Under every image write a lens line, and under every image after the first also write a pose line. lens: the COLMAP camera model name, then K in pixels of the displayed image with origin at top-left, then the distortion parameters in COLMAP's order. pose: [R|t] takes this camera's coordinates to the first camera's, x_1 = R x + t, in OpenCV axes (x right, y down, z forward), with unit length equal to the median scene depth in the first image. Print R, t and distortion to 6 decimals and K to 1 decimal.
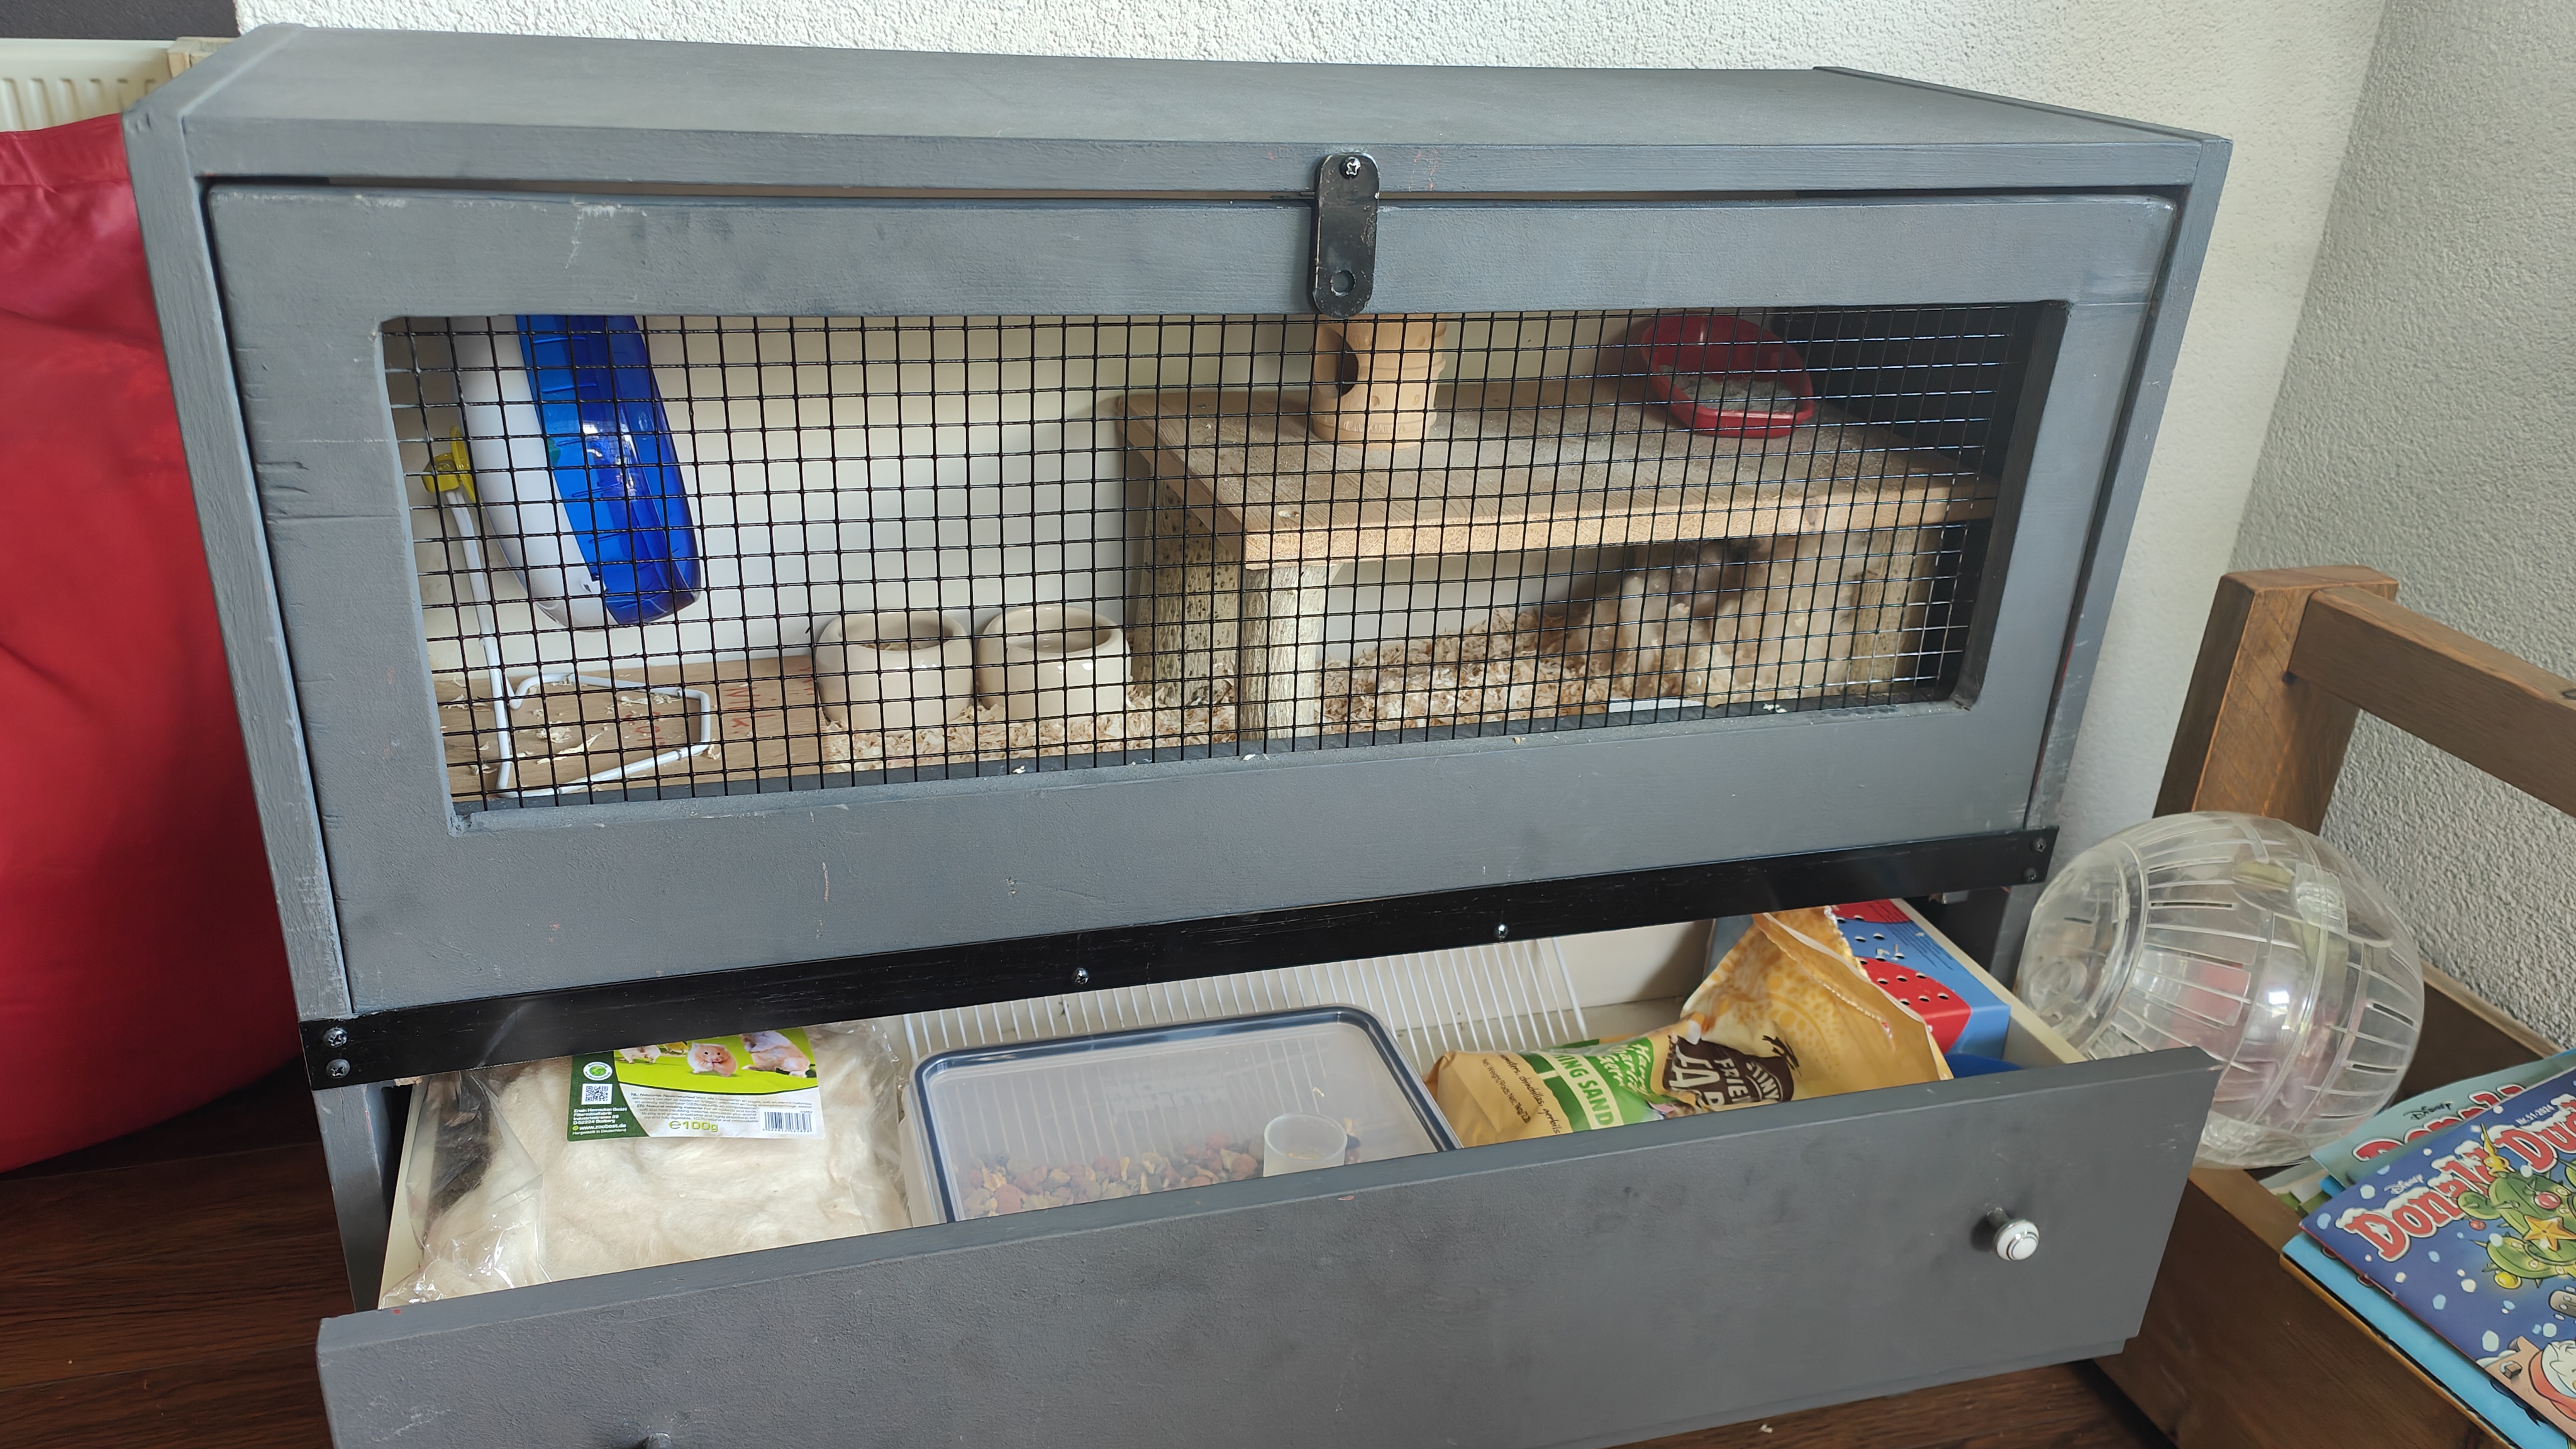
lens RADIAL K [[1942.4, 0, 1285.3], [0, 1942.4, 775.4], [0, 0, 1]] dist [0.067182, -0.000403]
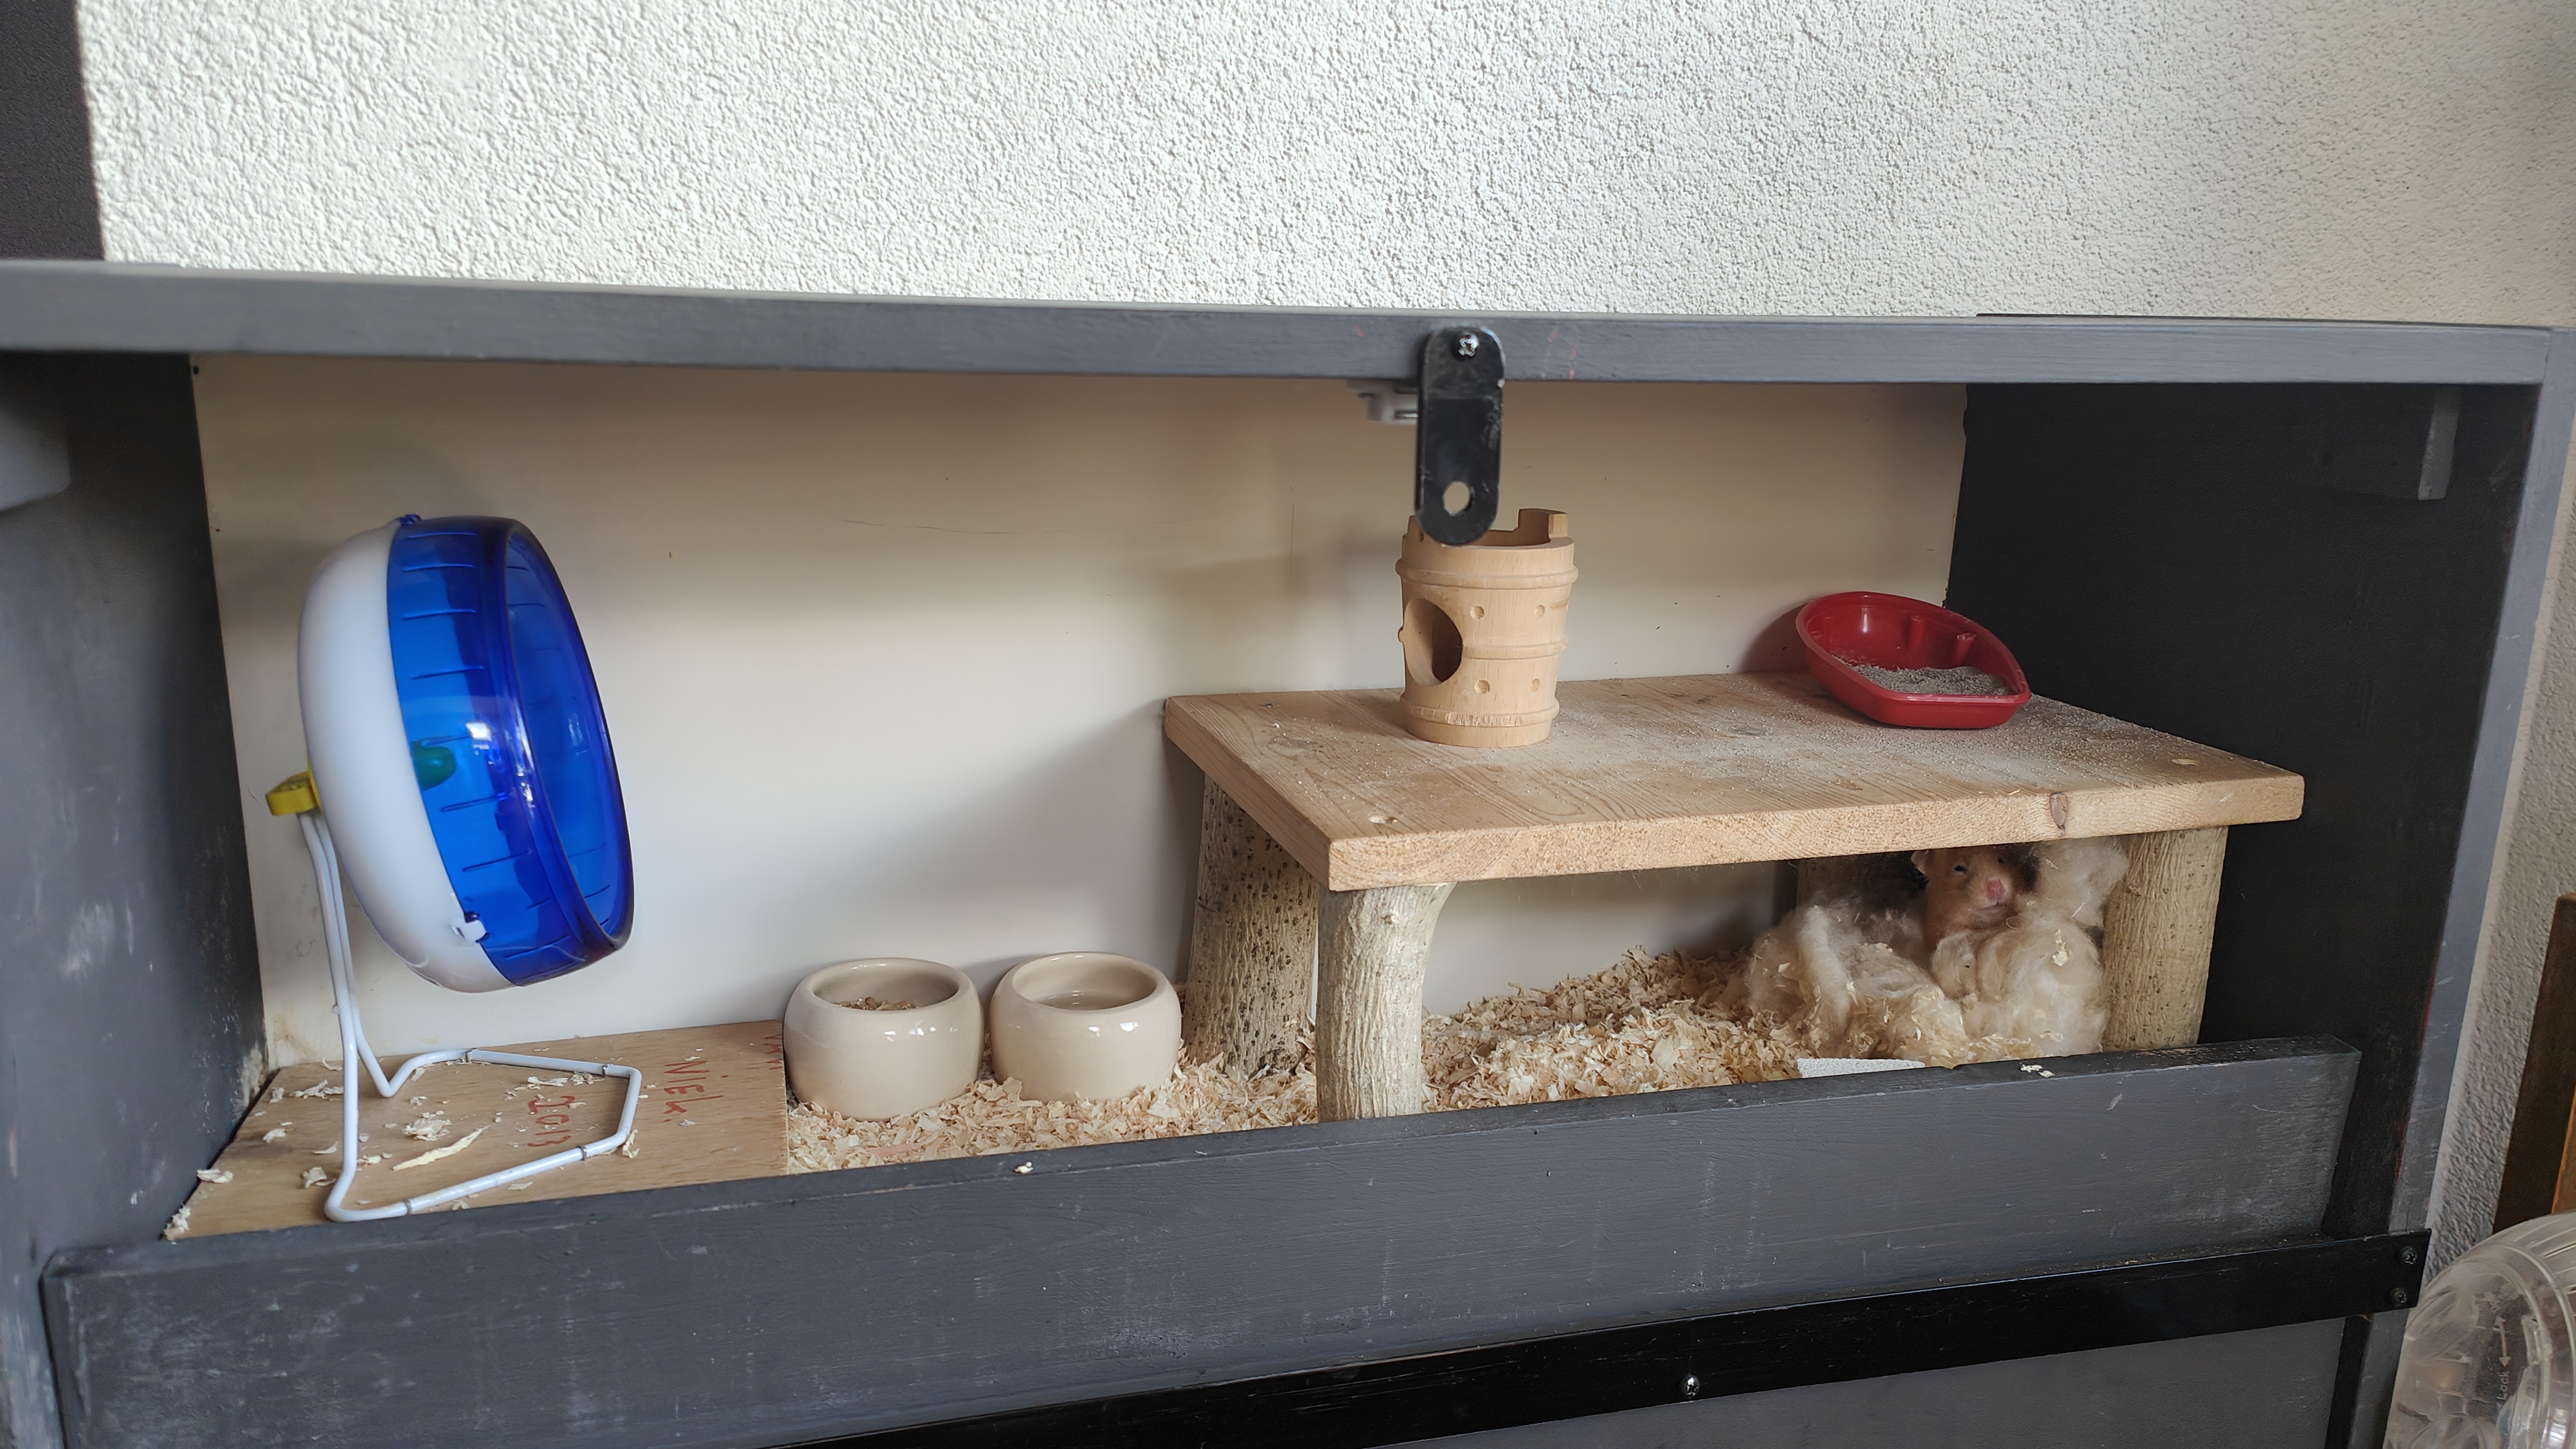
lens RADIAL K [[1942.4, 0, 1285.3], [0, 1942.4, 775.4], [0, 0, 1]] dist [0.067182, -0.000403]
pose [[0.999370, -0.020072, -0.029277, -0.013361], [0.014140, 0.981619, -0.190324, -0.005453], [0.032559, 0.189790, 0.981285, 0.224276]]
